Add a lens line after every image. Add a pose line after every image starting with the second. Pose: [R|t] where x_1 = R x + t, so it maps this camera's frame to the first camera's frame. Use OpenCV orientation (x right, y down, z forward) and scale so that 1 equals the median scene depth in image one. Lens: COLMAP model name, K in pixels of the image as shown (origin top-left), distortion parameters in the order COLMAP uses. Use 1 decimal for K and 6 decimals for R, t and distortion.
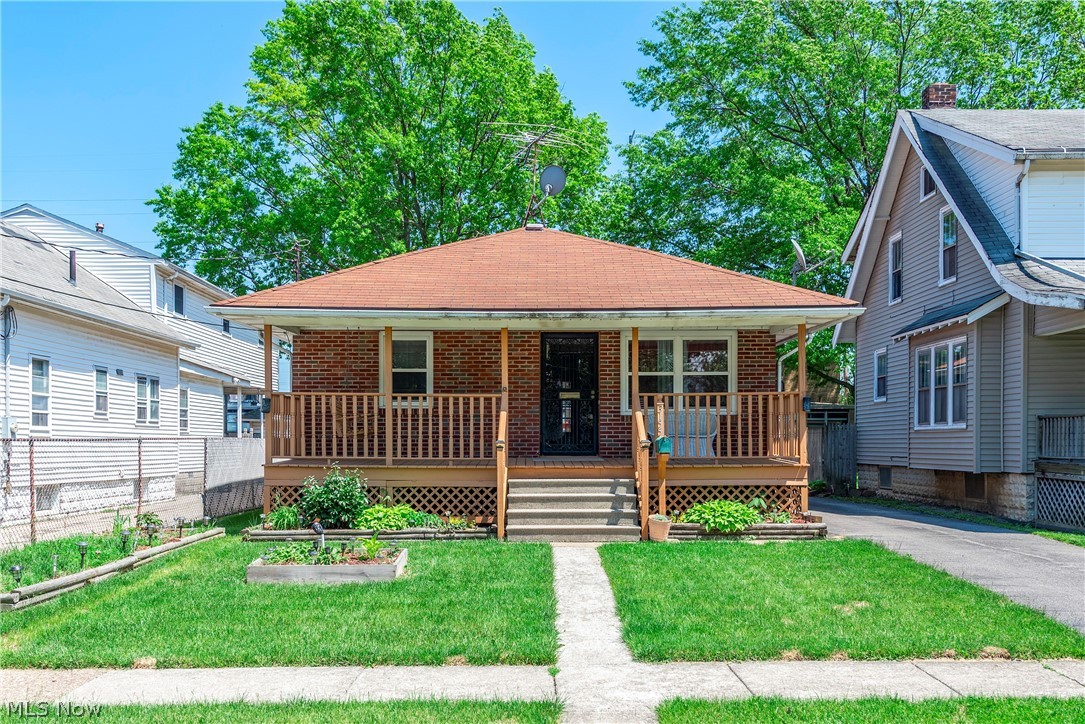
lens RADIAL K [[952.1, 0, 543.2], [0, 952.1, 427.7], [0, 0, 1]] dist [0.010036, -0.002956]
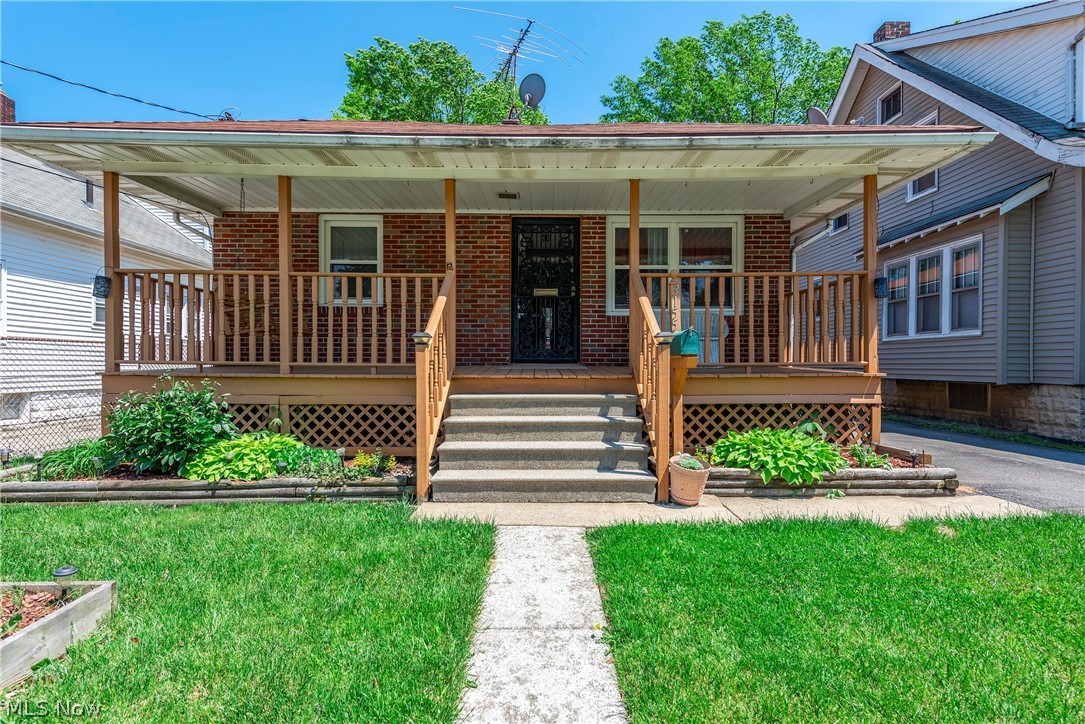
lens RADIAL K [[492.2, 0, 542.5], [0, 492.2, 362.0], [0, 0, 1]] dist [0.004573, 0.000068]
pose [[0.999998, 0.002134, 0.000359, 0.024989], [-0.002138, 0.999925, 0.012024, 0.023058], [-0.000333, -0.012025, 0.999928, 0.564653]]
